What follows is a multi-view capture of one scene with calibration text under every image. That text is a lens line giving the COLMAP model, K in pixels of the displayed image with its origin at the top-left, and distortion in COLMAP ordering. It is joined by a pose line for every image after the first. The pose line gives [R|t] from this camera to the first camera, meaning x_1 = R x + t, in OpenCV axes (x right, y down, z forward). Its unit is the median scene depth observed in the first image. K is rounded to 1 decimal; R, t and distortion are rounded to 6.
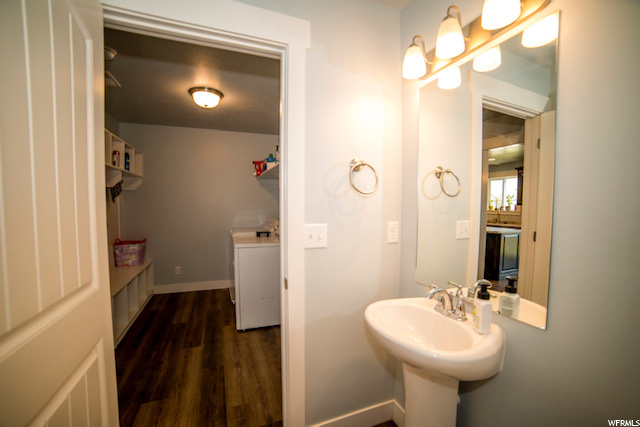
lens RADIAL K [[263.9, 0, 318.7], [0, 263.9, 218.2], [0, 0, 1]] dist [-0.059507, 0.000099]
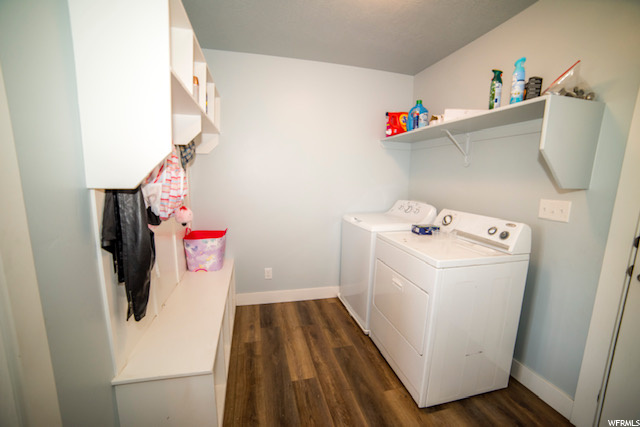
lens RADIAL K [[262.7, 0, 320.0], [0, 262.7, 213.5], [0, 0, 1]] dist [-0.055157, 0.000085]
pose [[0.994937, 0.033264, -0.094838, -0.395965], [-0.025083, 0.995964, 0.086180, -0.024240], [0.097322, -0.083365, 0.991755, 0.381002]]
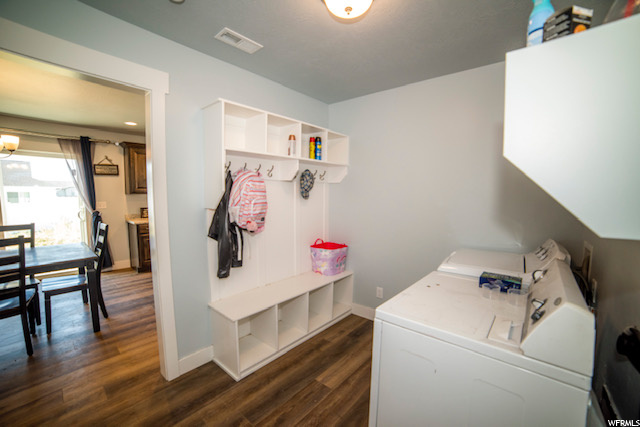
lens RADIAL K [[263.9, 0, 318.7], [0, 263.9, 218.2], [0, 0, 1]] dist [-0.059507, 0.000099]
pose [[0.476909, 0.077704, -0.875511, -0.000477], [-0.046332, 0.996922, 0.063242, -0.050565], [0.877731, 0.010404, 0.479041, 0.574110]]
